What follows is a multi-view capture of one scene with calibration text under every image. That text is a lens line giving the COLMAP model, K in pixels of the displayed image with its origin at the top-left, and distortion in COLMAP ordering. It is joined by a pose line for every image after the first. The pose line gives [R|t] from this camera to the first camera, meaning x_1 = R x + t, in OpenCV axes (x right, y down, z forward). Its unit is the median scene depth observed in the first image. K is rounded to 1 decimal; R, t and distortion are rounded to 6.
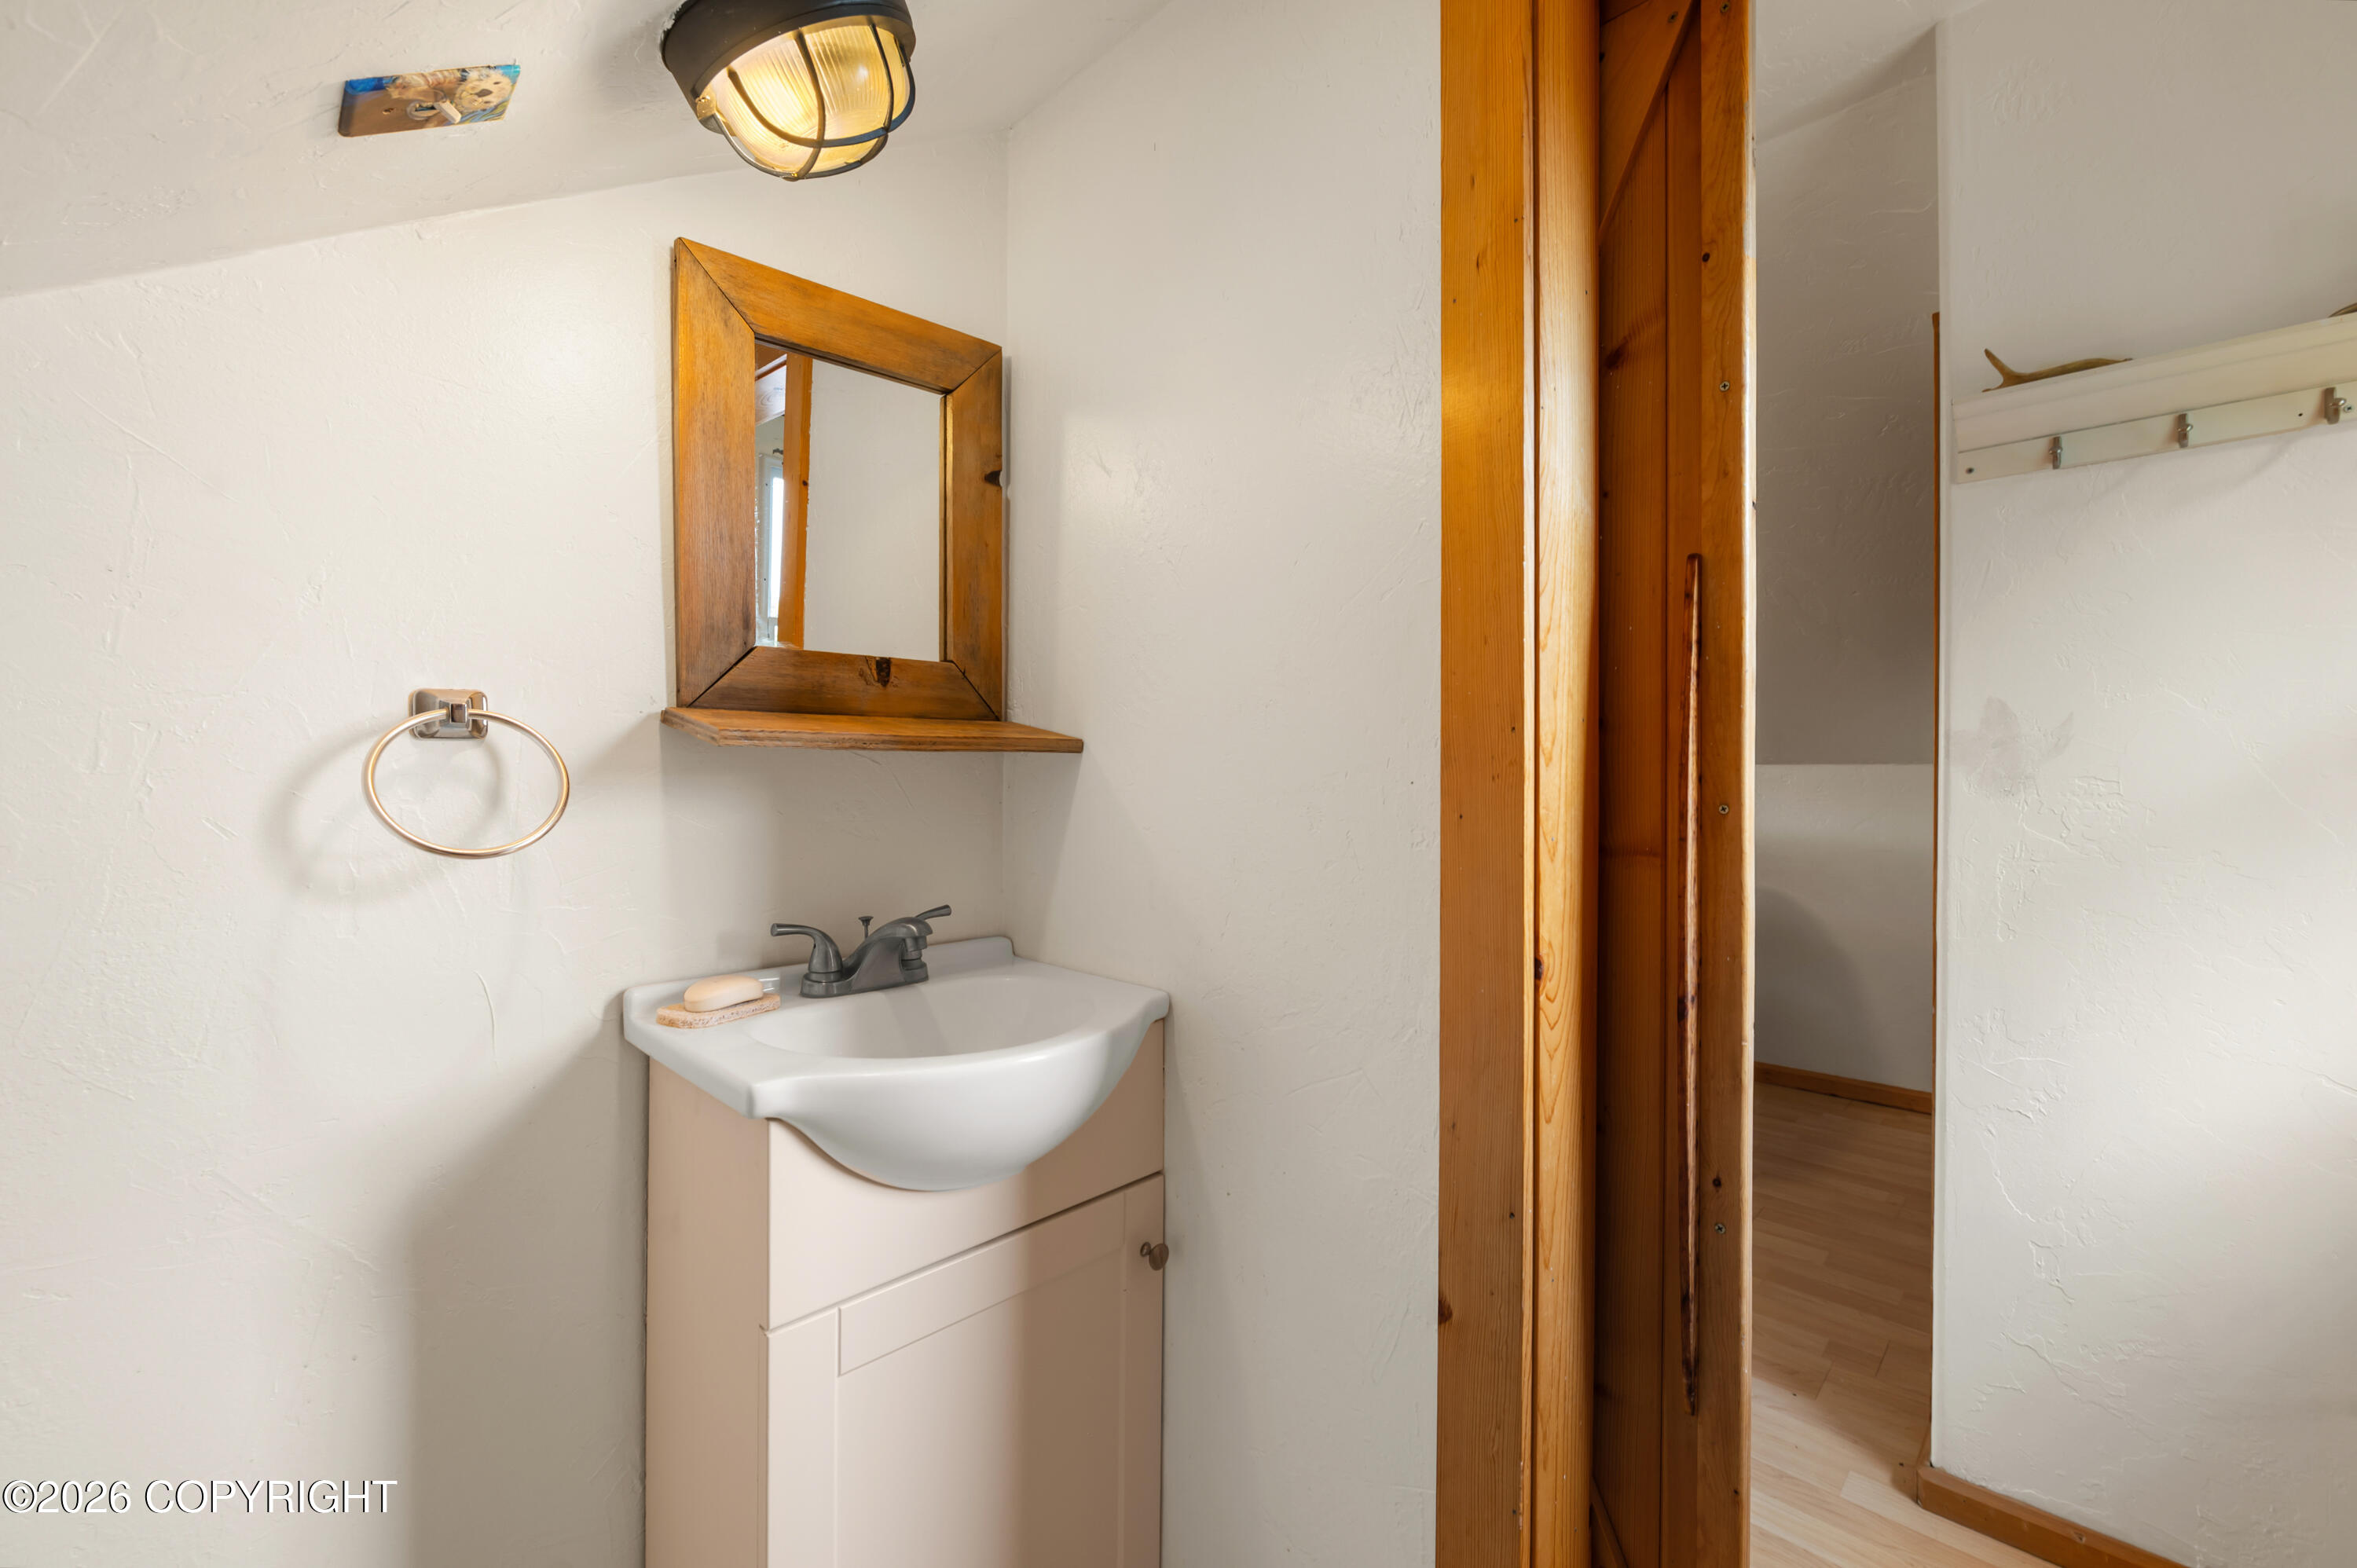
lens RADIAL K [[948.7, 0, 1179.7], [0, 948.7, 777.0], [0, 0, 1]] dist [-0.012006, -0.000304]
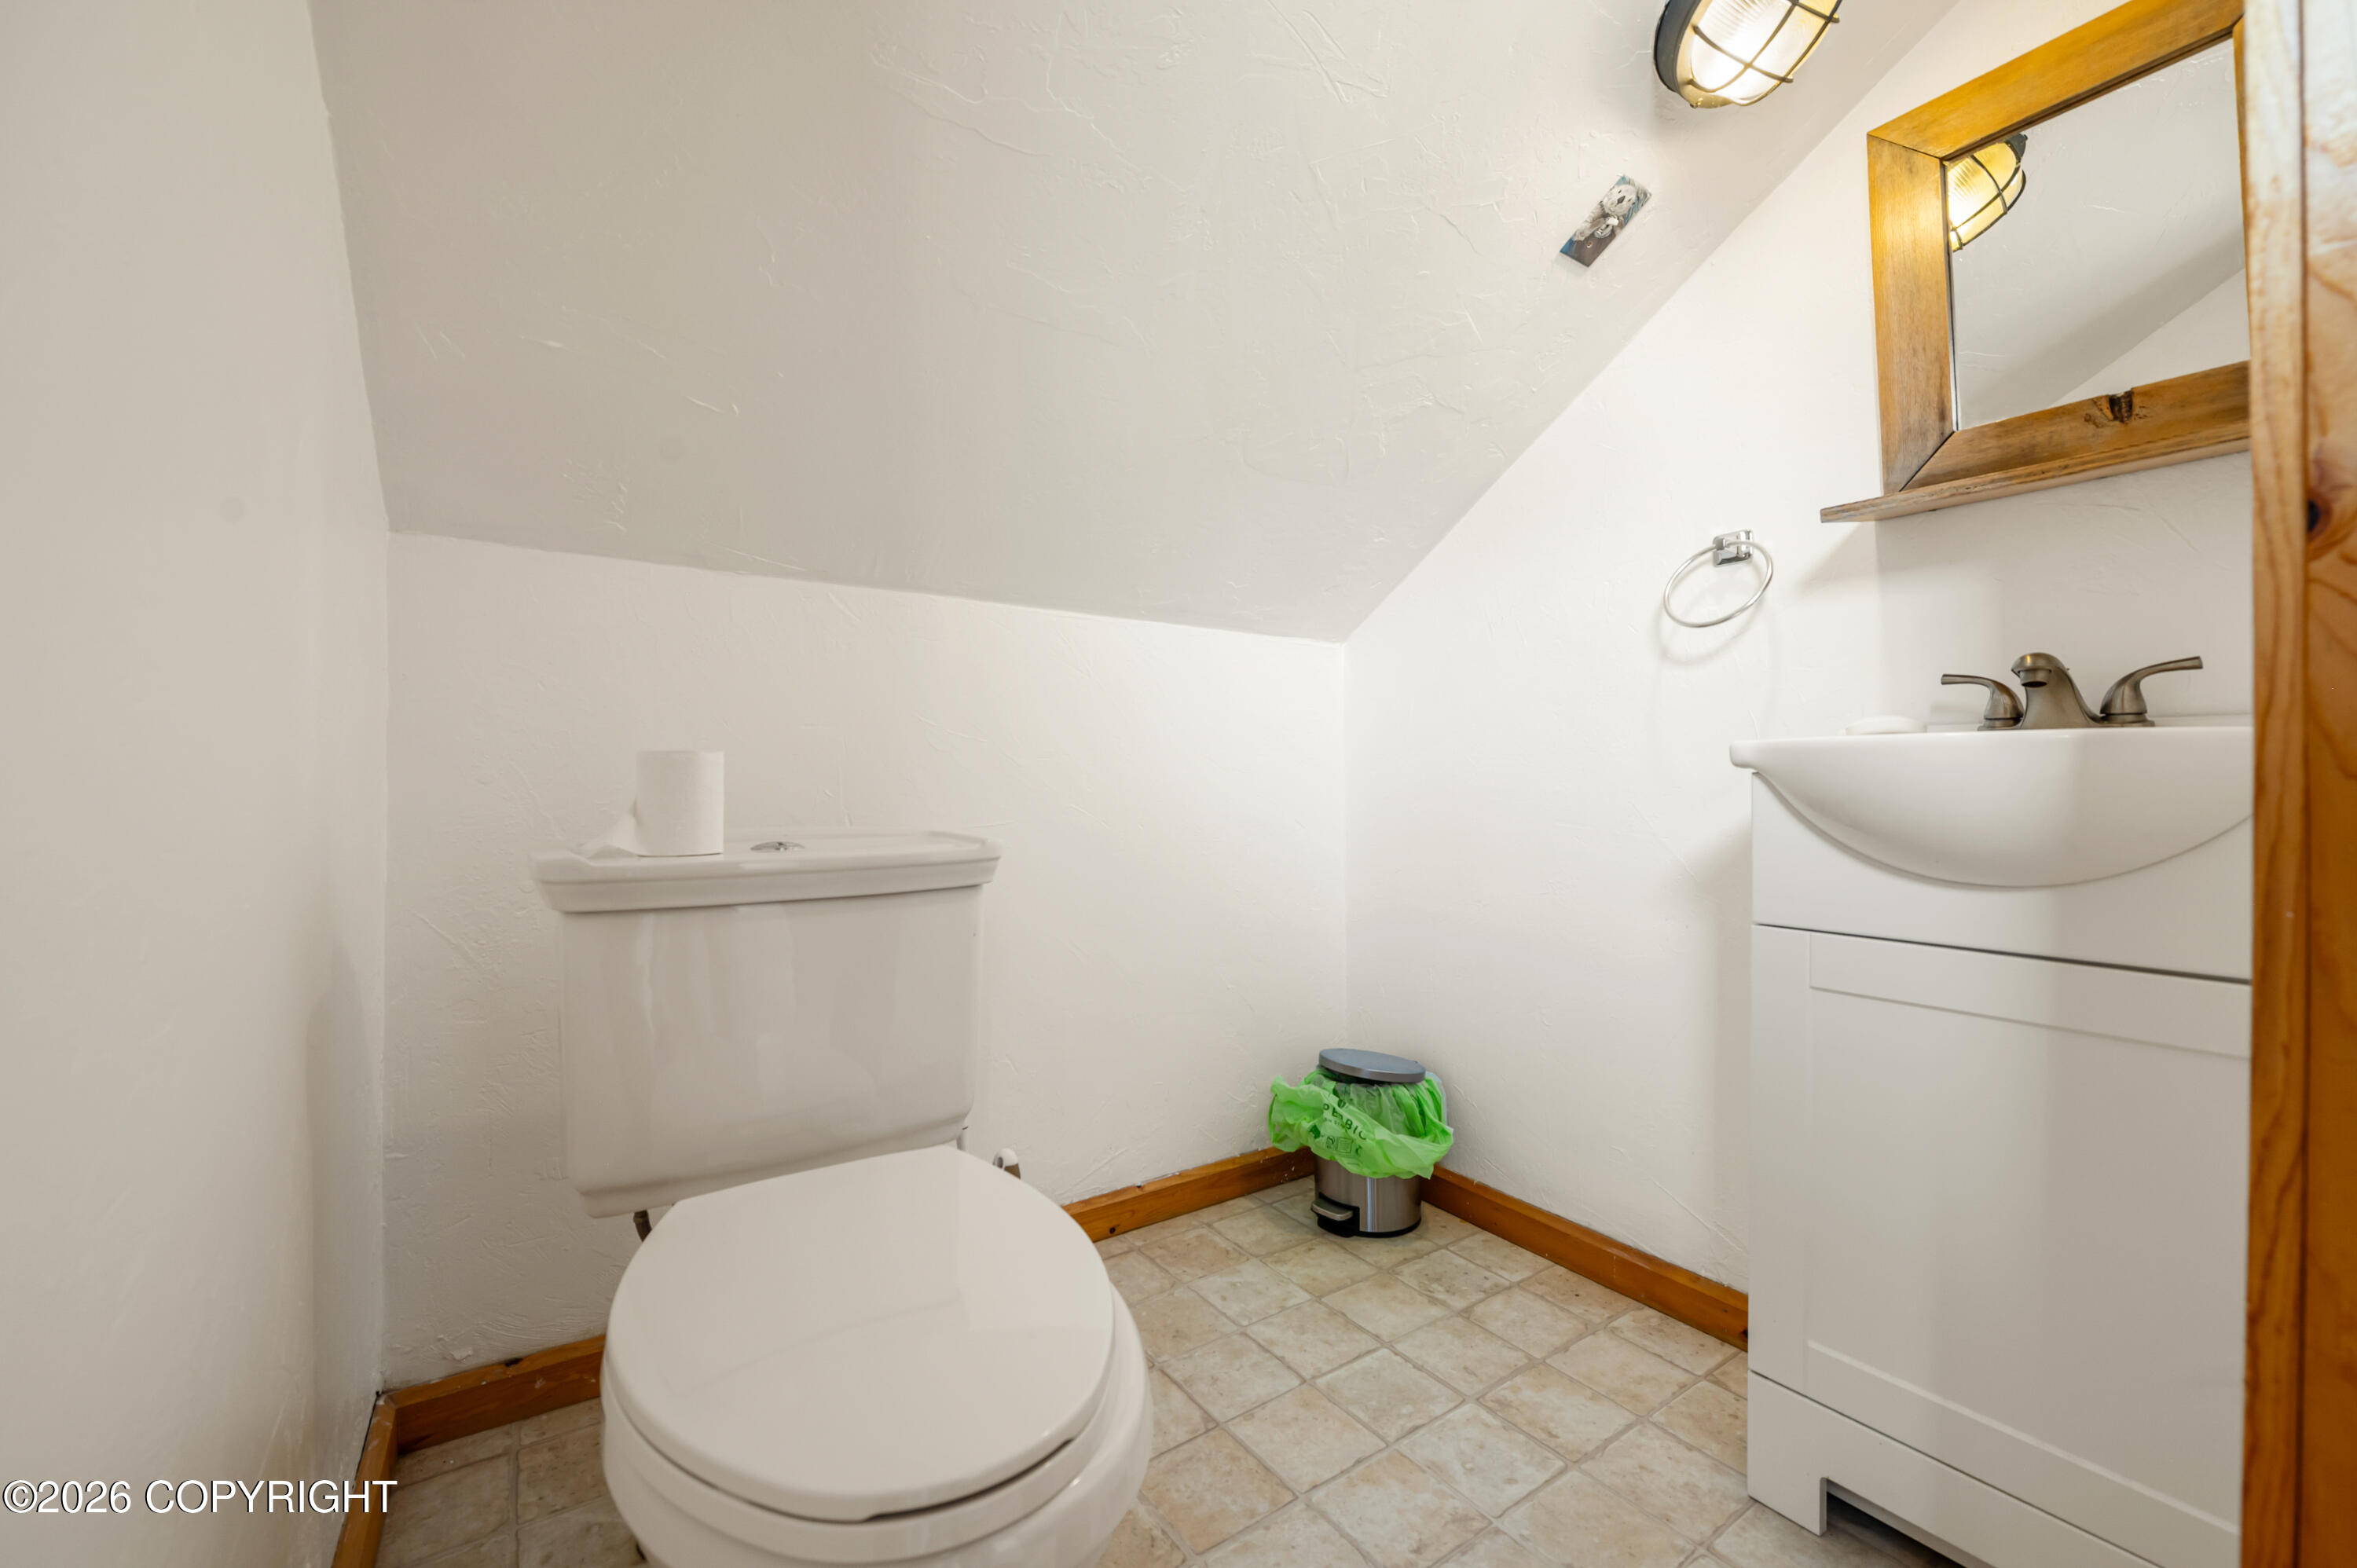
lens RADIAL K [[948.7, 0, 1179.7], [0, 948.7, 777.0], [0, 0, 1]] dist [-0.012006, -0.000304]
pose [[-0.177764, -0.001186, -0.984072, 0.817061], [0.000536, 0.999999, -0.001302, 0.273644], [0.984073, -0.000759, -0.177763, 0.303390]]
